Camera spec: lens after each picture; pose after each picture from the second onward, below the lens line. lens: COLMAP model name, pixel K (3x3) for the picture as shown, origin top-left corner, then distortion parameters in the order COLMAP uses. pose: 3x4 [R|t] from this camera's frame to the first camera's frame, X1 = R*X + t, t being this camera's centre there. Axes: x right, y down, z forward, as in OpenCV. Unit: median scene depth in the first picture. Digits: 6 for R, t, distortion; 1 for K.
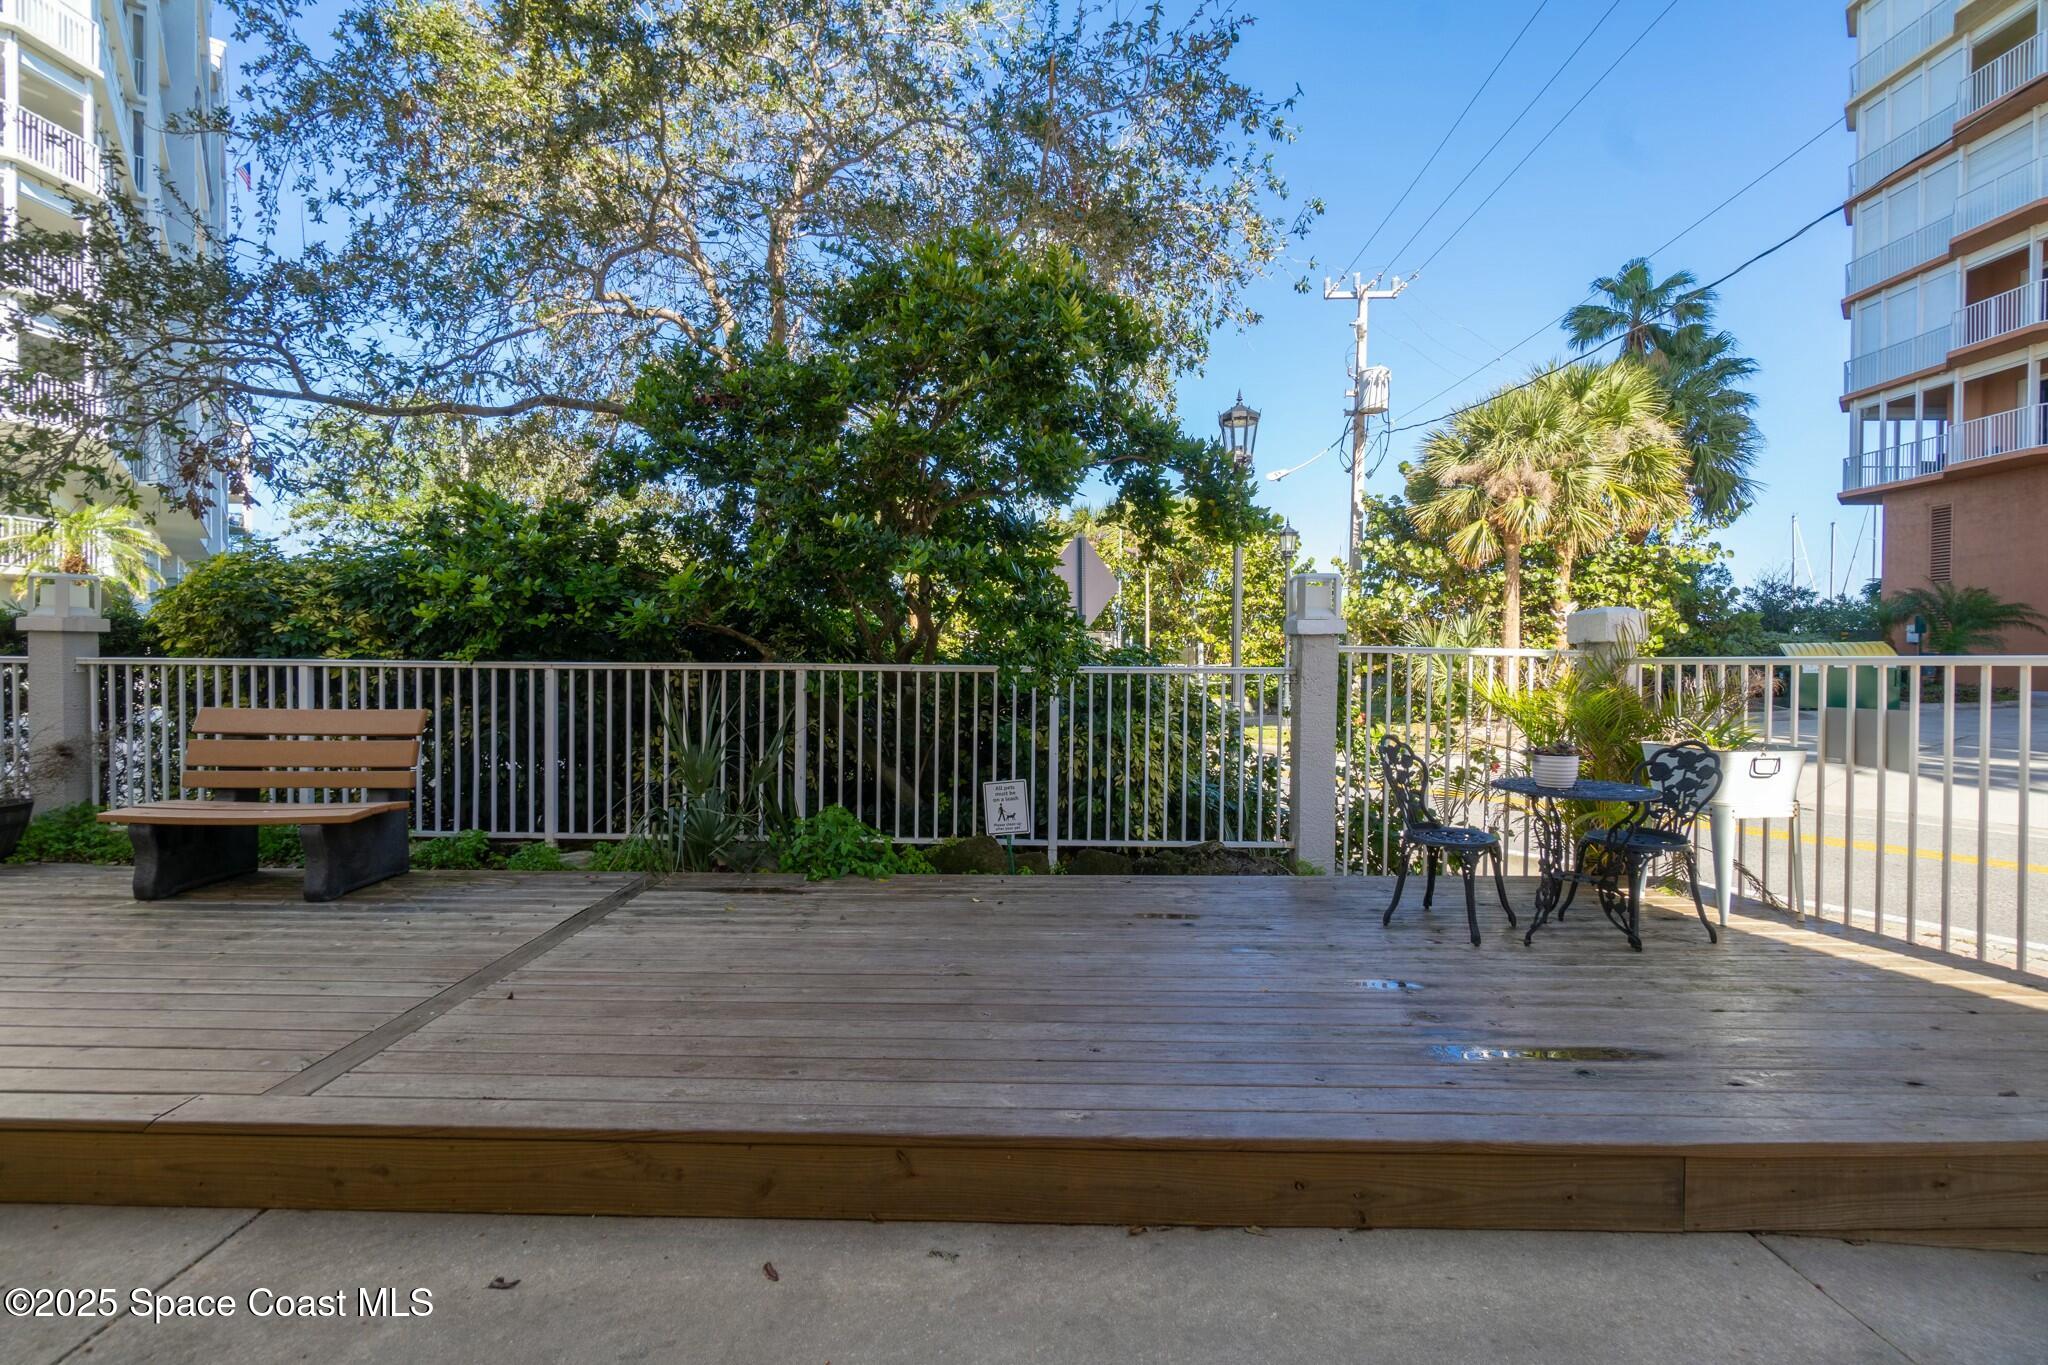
lens RADIAL K [[875.9, 0, 1008.7], [0, 875.9, 674.1], [0, 0, 1]] dist [-0.002354, 0.001223]
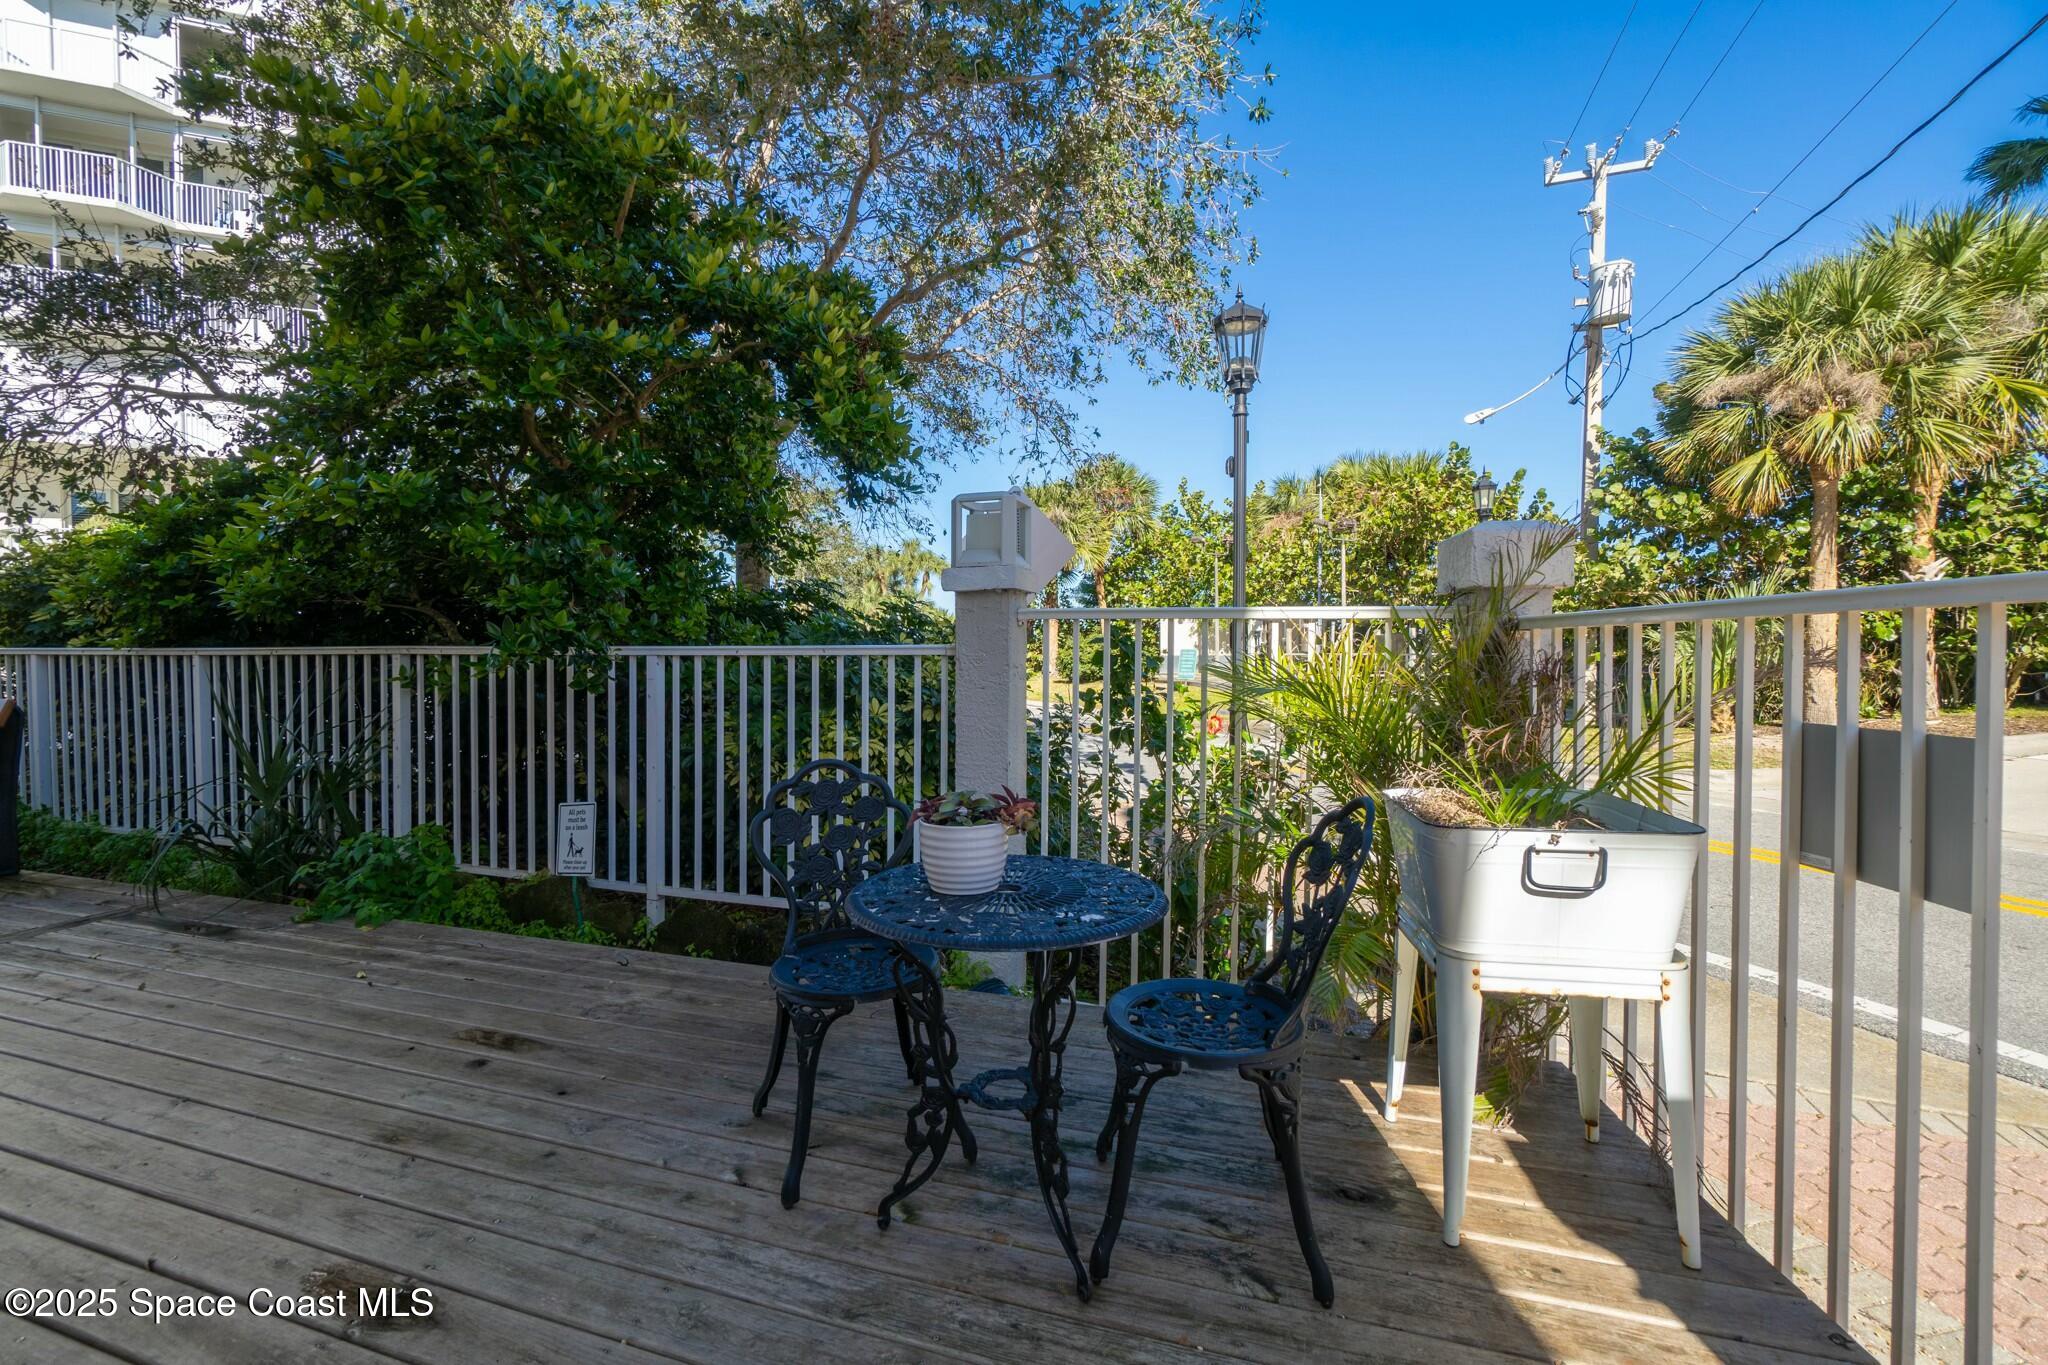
lens RADIAL K [[875.9, 0, 1006.0], [0, 875.9, 669.6], [0, 0, 1]] dist [-0.002354, 0.001223]
pose [[0.951344, -0.001771, -0.308127, 0.153871], [0.002526, 0.999995, 0.002051, 0.002563], [0.308122, -0.002729, 0.951343, 0.111347]]
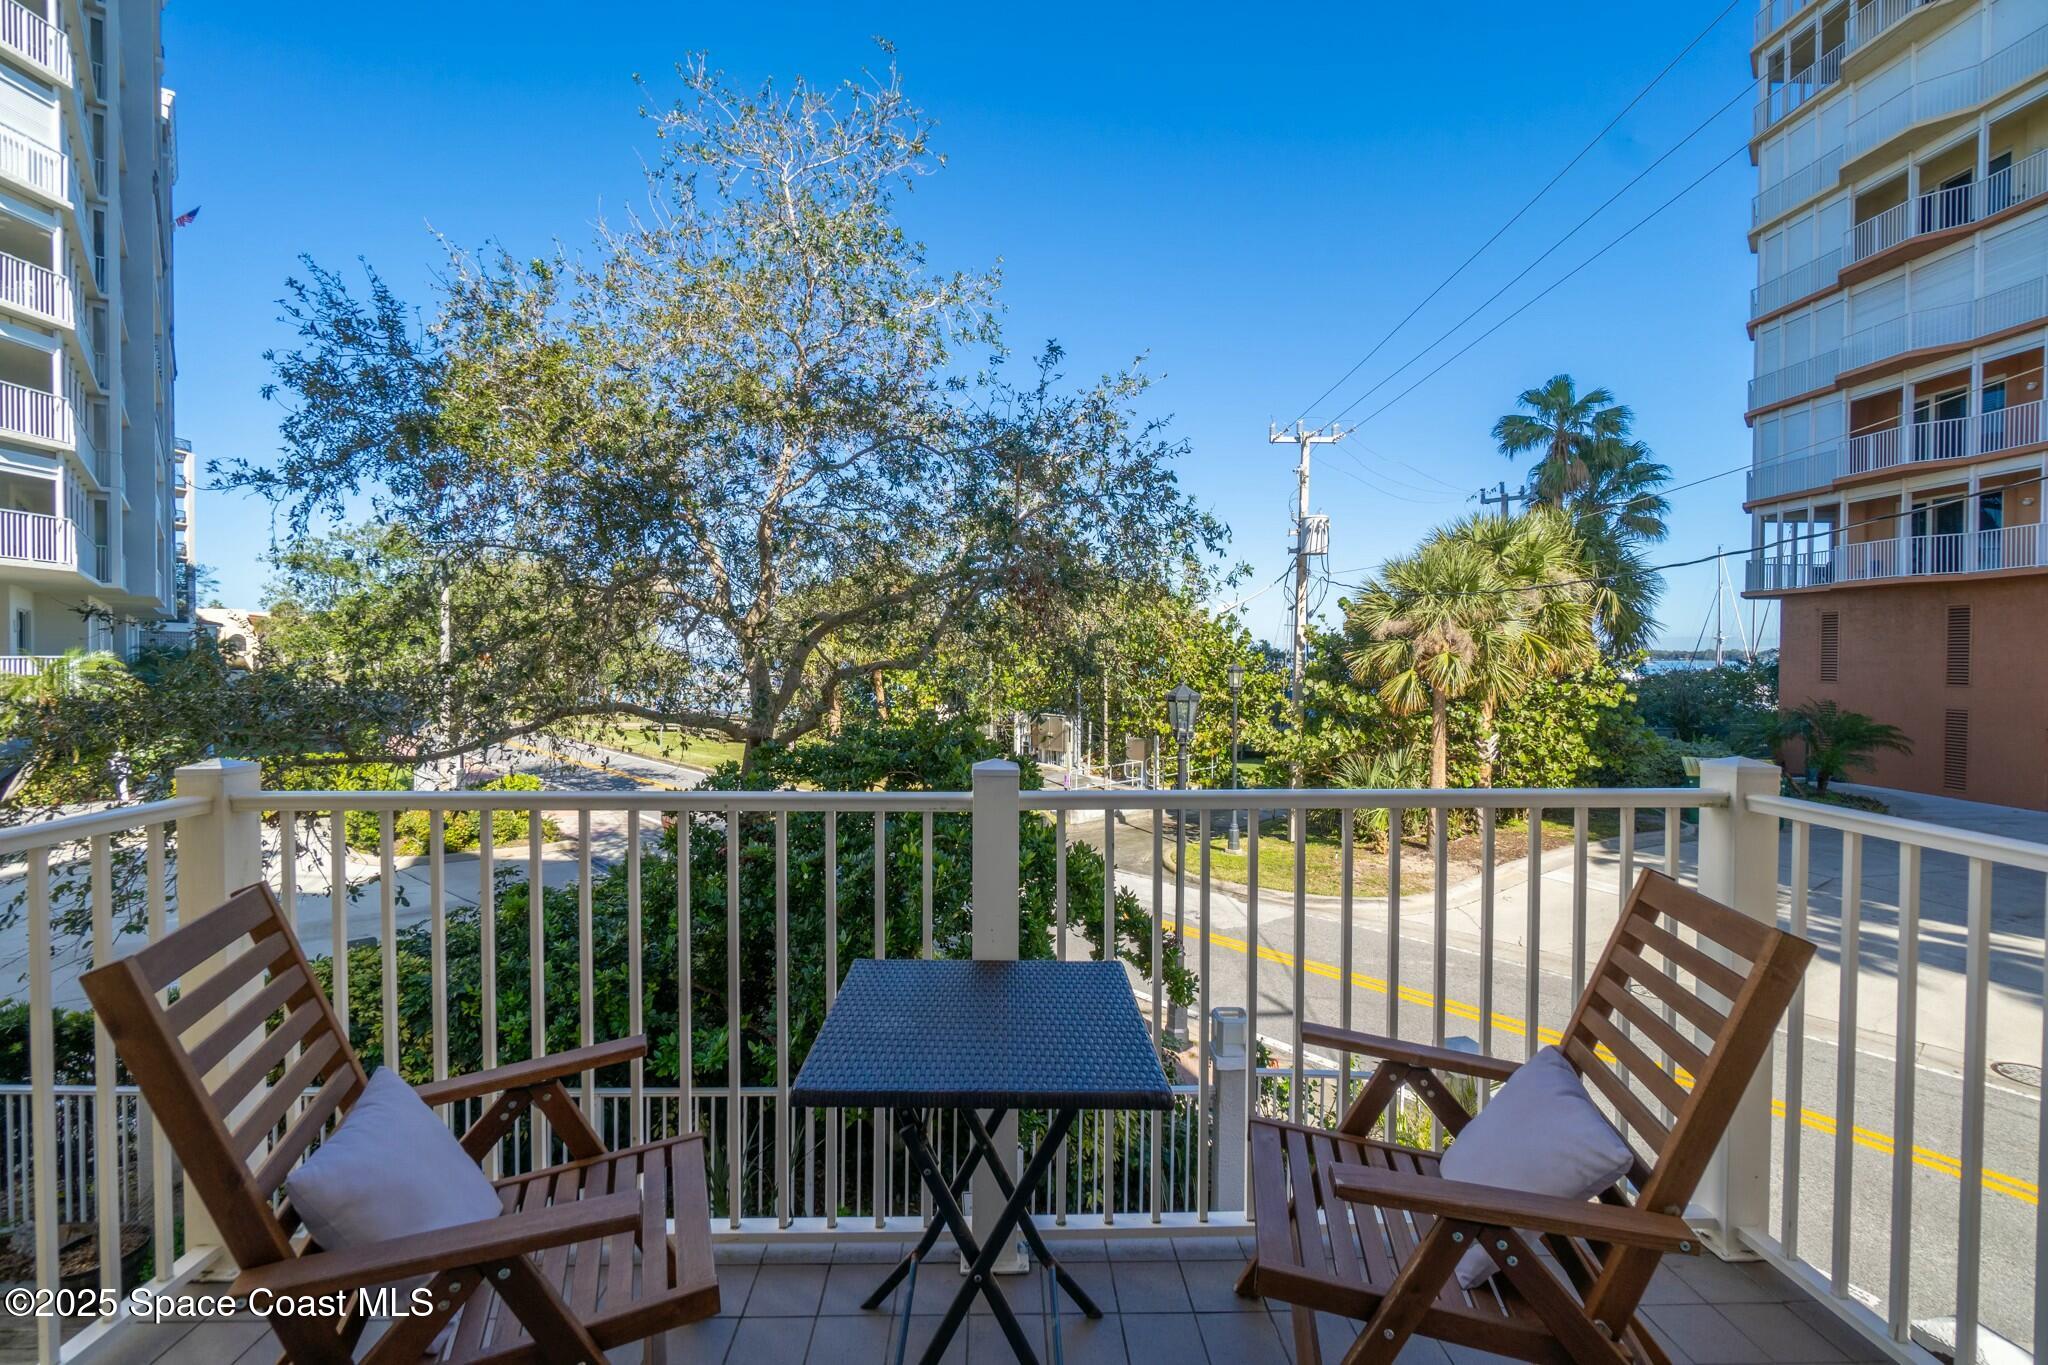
lens RADIAL K [[875.9, 0, 1010.7], [0, 875.9, 673.0], [0, 0, 1]] dist [-0.002354, 0.001223]
pose [[0.998973, -0.000221, 0.045300, -0.004311], [0.000199, 1.000000, 0.000489, -0.160522], [-0.045300, -0.000480, 0.998973, -0.057997]]
